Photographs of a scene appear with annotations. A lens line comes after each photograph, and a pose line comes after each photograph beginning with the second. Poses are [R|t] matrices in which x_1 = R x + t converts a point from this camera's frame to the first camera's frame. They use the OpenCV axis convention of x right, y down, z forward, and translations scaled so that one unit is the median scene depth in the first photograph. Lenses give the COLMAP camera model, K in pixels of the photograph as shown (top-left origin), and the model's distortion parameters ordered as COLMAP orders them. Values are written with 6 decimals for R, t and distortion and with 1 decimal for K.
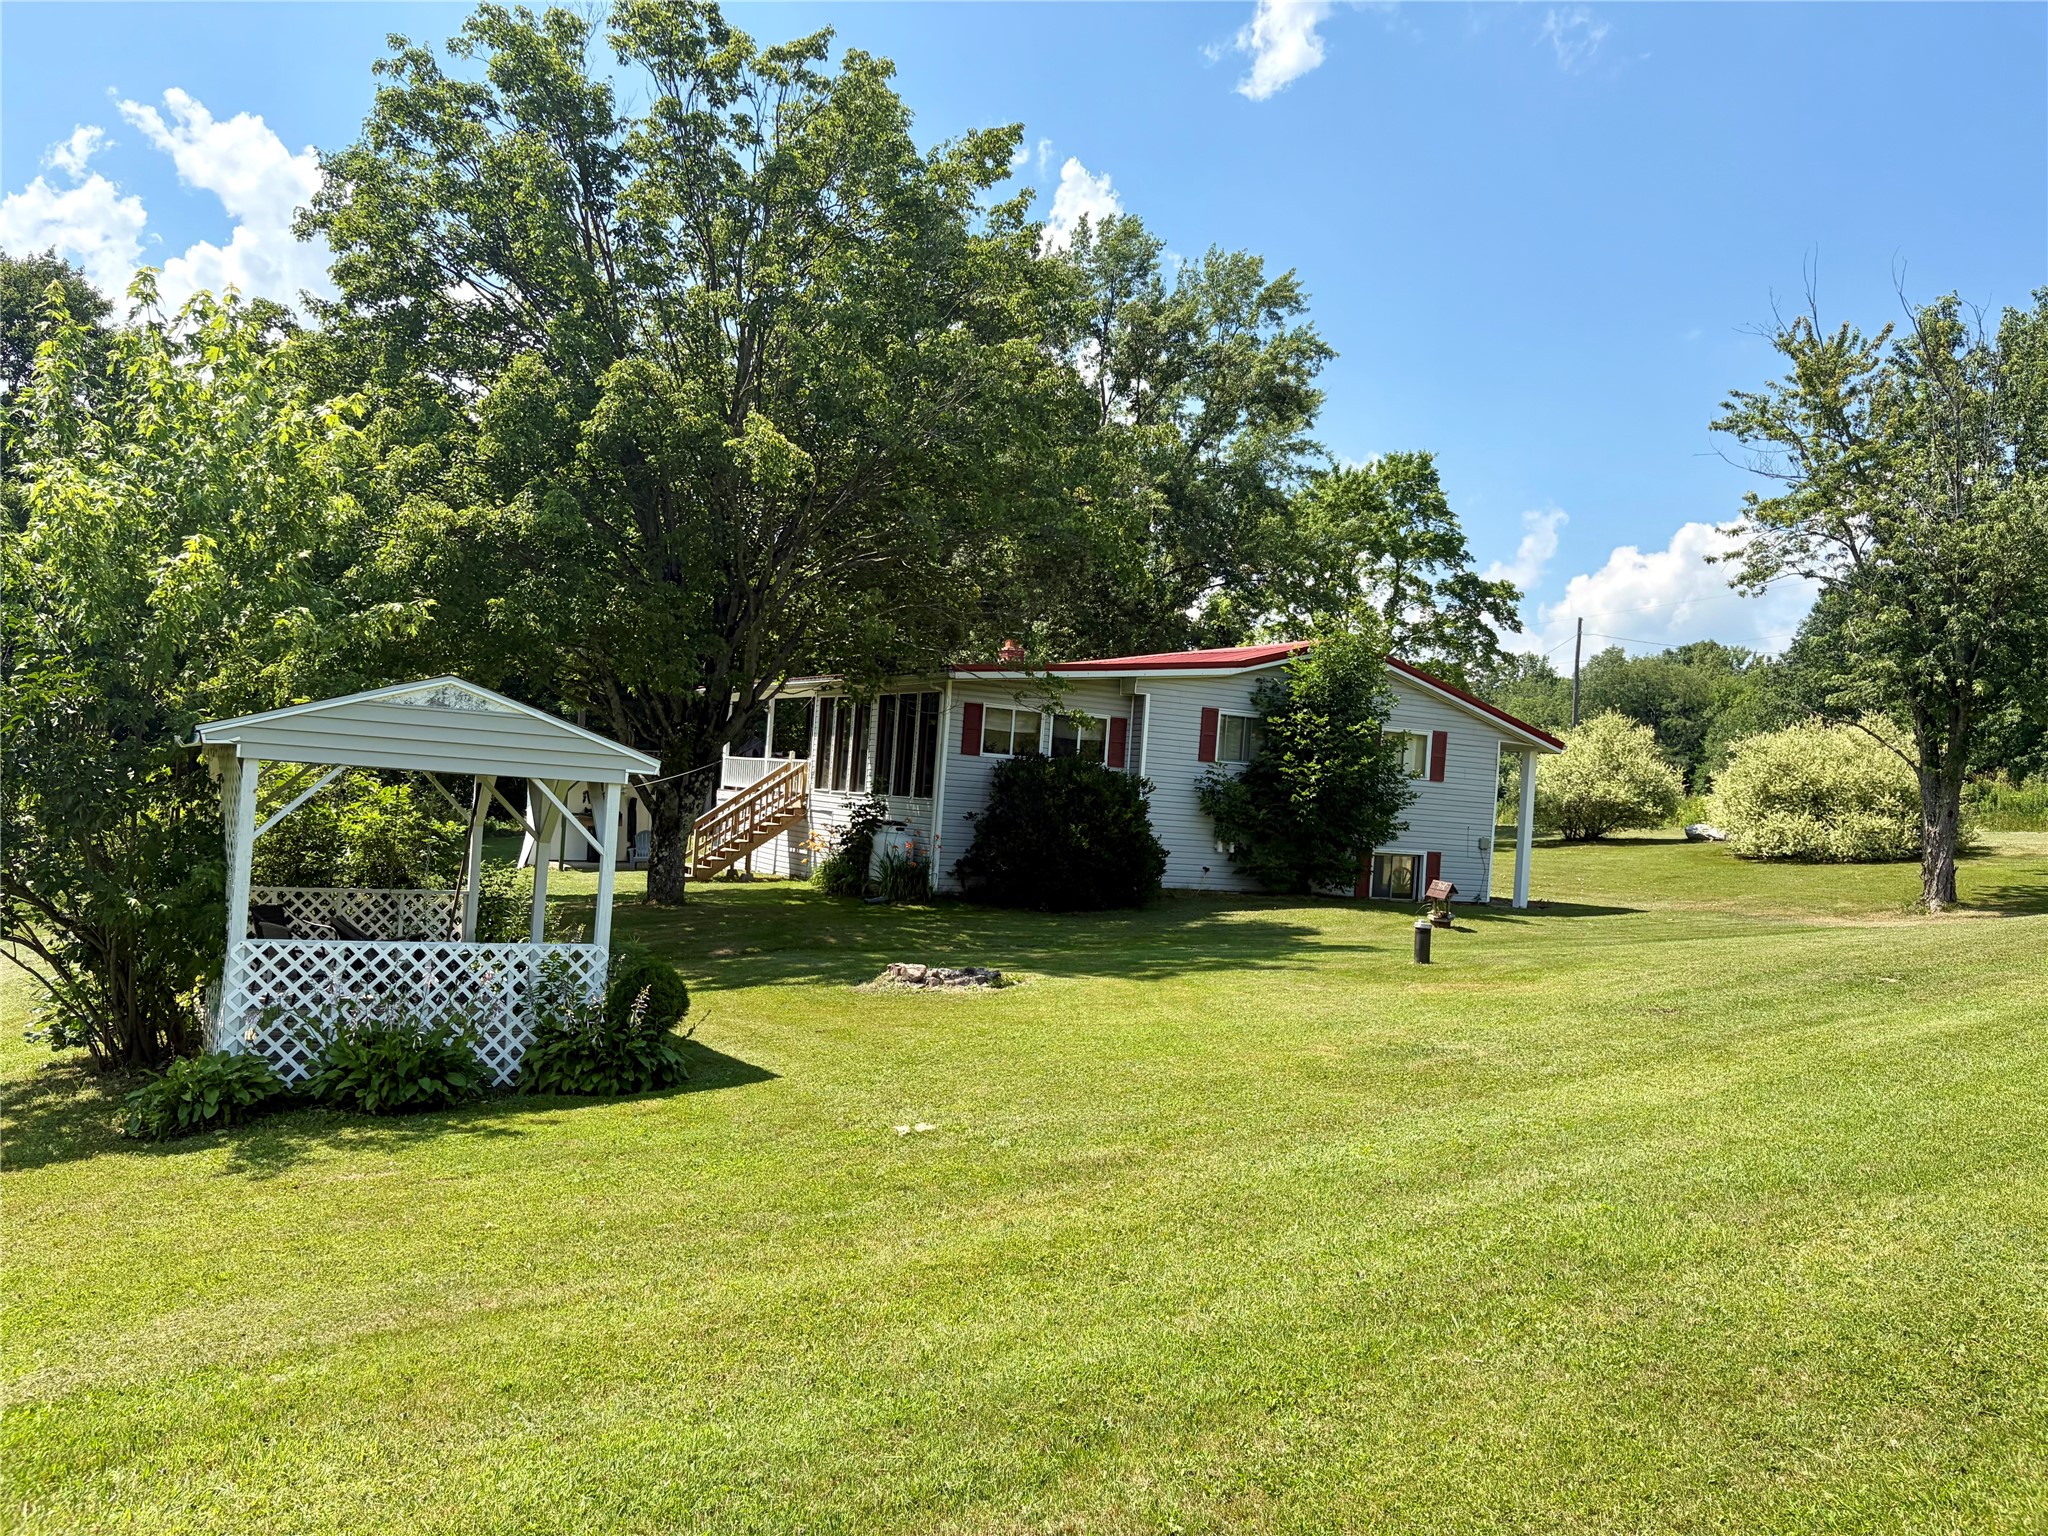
lens RADIAL K [[1588.8, 0, 1014.7], [0, 1588.8, 769.5], [0, 0, 1]] dist [0.065457, -0.014255]
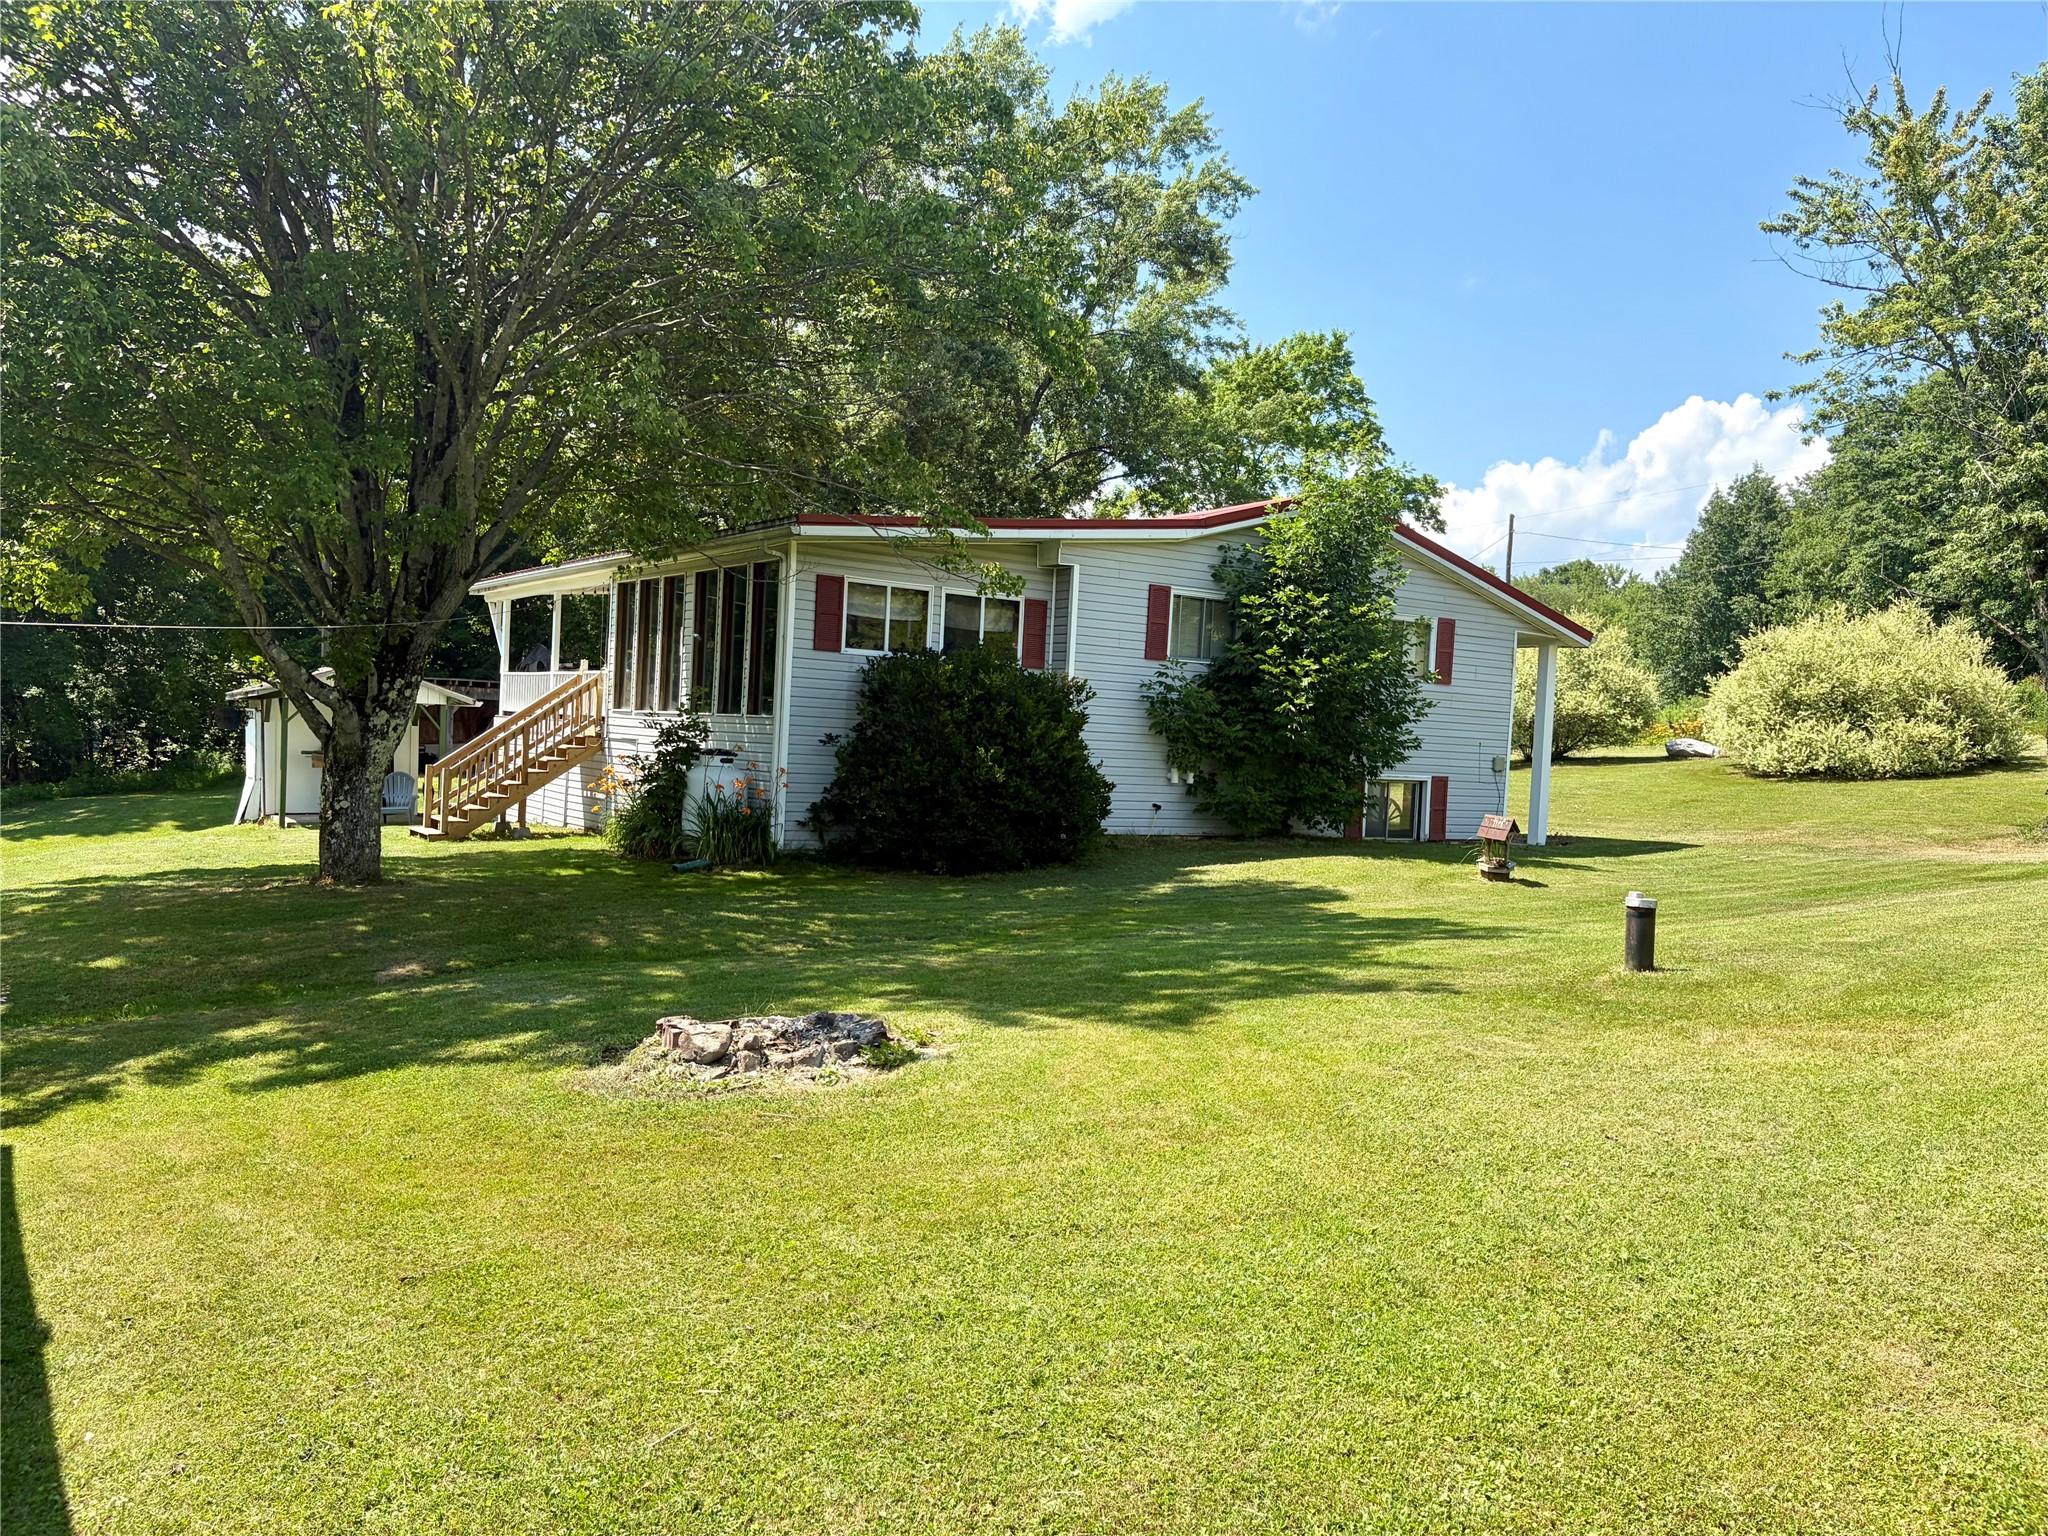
lens RADIAL K [[1588.8, 0, 1032.3], [0, 1588.8, 763.2], [0, 0, 1]] dist [0.065457, -0.014255]
pose [[0.995392, -0.020965, 0.093568, -0.004025], [0.017558, 0.999158, 0.037085, 0.012908], [-0.094267, -0.035271, 0.994922, 0.249549]]
